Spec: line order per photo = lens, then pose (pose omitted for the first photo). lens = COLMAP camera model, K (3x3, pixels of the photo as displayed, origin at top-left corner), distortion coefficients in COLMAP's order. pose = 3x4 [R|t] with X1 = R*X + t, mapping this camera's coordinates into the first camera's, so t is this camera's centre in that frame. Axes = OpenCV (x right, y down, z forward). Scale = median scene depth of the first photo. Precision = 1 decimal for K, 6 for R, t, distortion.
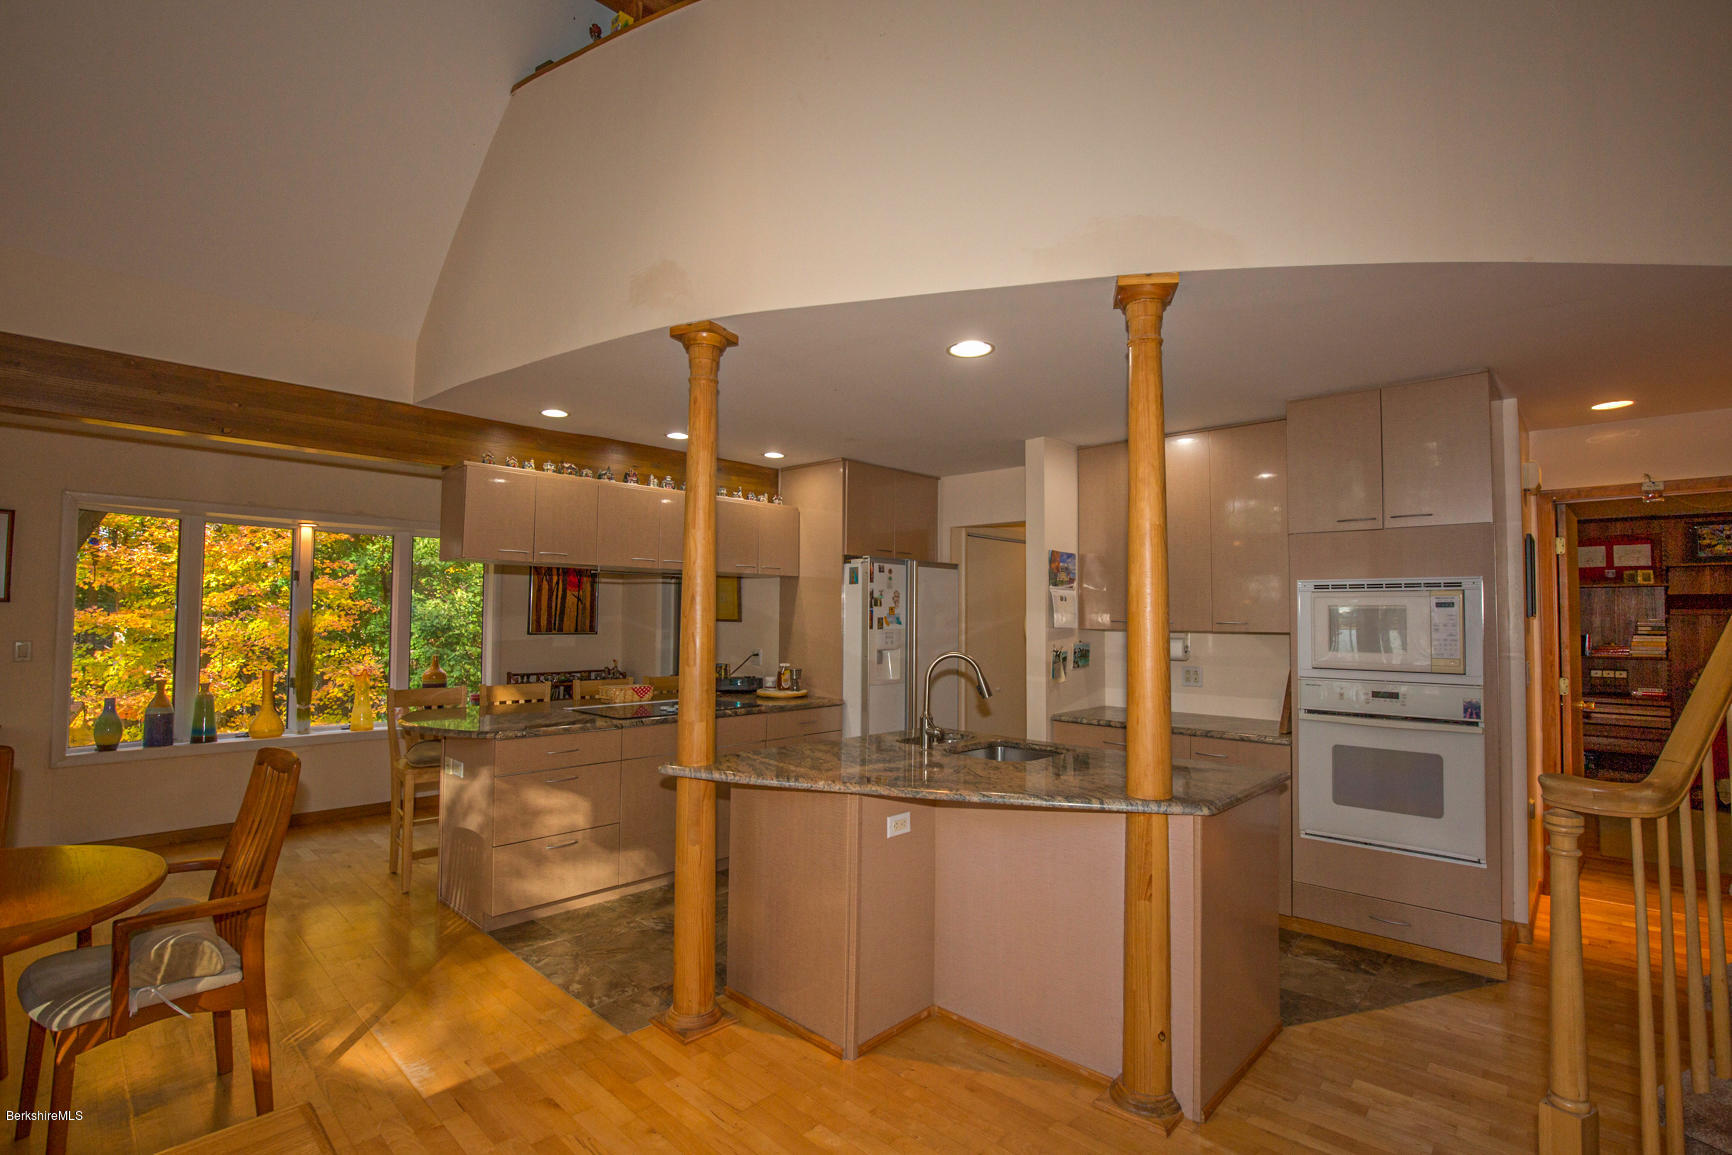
lens RADIAL K [[792.9, 0, 873.6], [0, 792.9, 583.7], [0, 0, 1]] dist [-0.037011, 0.006407]
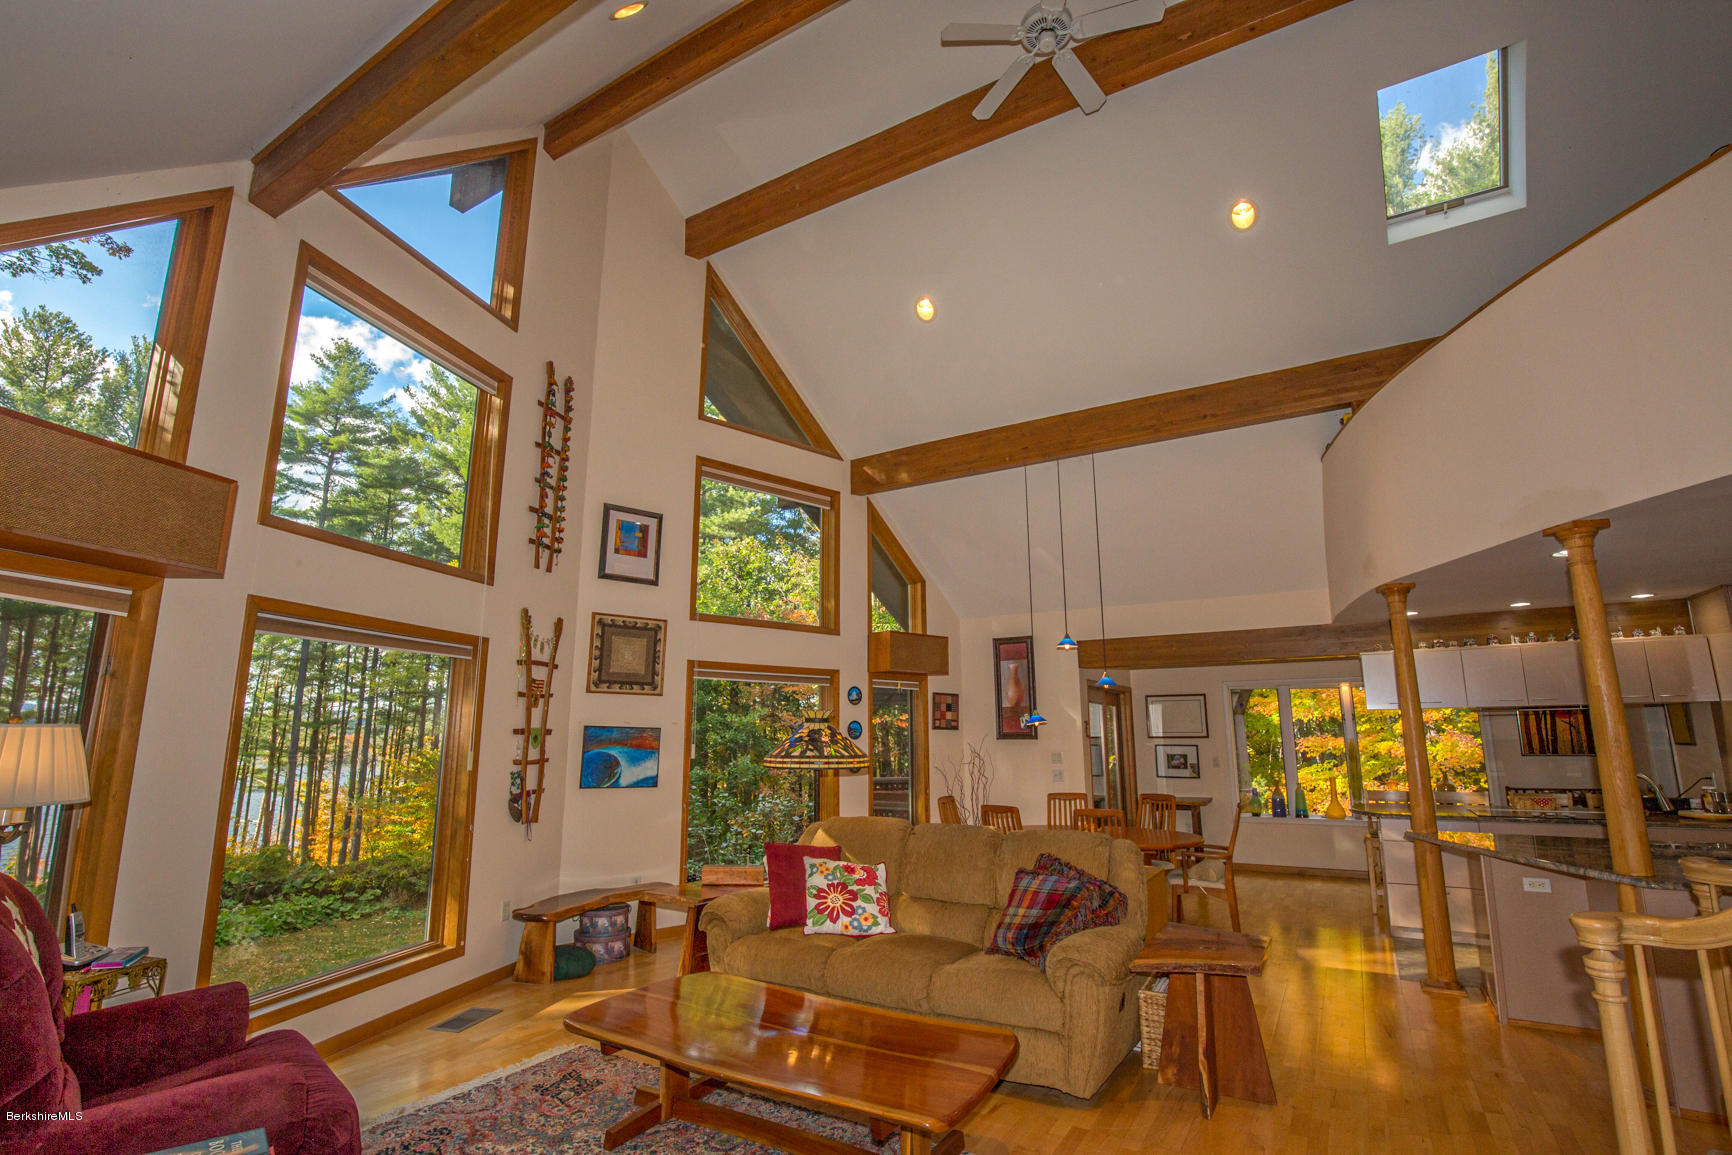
lens RADIAL K [[790.3, 0, 870.4], [0, 790.3, 584.8], [0, 0, 1]] dist [-0.039021, 0.009039]
pose [[0.206275, -0.192309, -0.959410, 0.762940], [0.046786, 0.981314, -0.186640, -0.028468], [0.977375, -0.006388, 0.211418, -0.334679]]
